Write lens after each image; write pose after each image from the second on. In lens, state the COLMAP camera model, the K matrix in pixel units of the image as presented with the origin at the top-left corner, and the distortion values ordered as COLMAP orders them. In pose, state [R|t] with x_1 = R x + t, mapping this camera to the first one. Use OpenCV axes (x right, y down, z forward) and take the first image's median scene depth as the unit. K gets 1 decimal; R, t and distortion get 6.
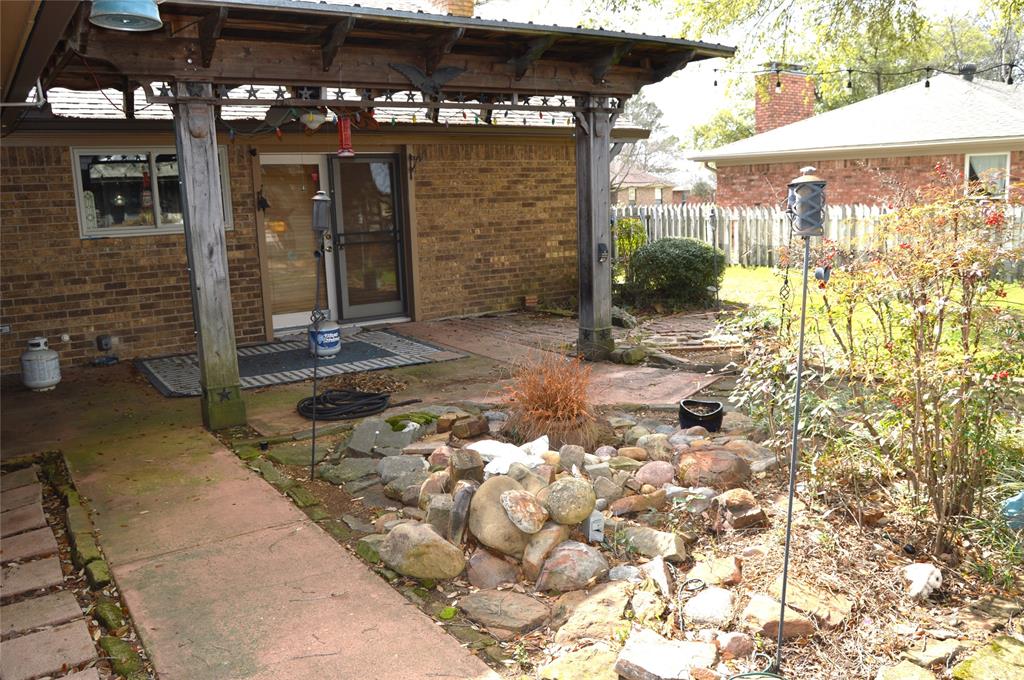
lens RADIAL K [[827.7, 0, 513.0], [0, 827.7, 342.1], [0, 0, 1]] dist [-0.077557, -0.000111]
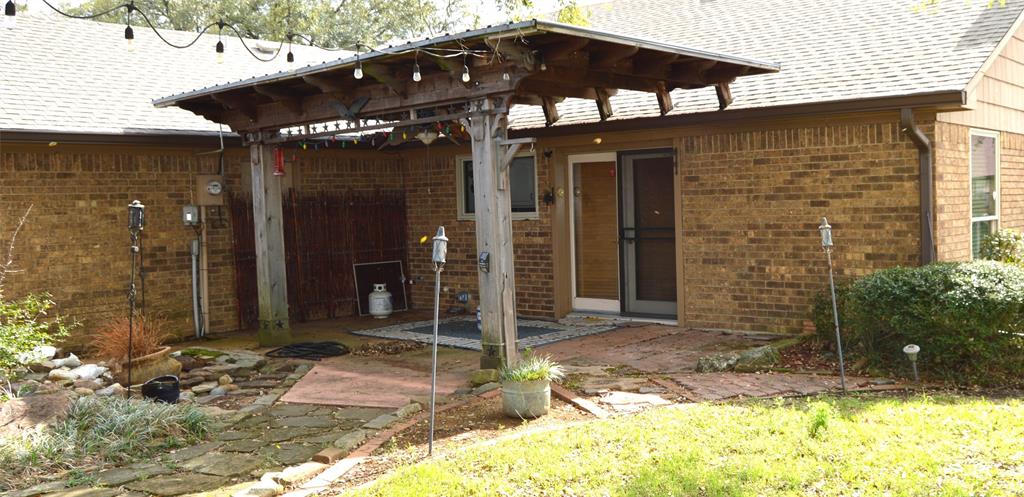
lens RADIAL K [[906.3, 0, 512.6], [0, 906.3, 245.7], [0, 0, 1]] dist [-0.075172, -0.001294]
pose [[0.266857, 0.070890, -0.961125, 0.770655], [-0.146871, 0.988633, 0.032141, -0.115806], [0.952479, 0.132584, 0.274235, 0.519016]]
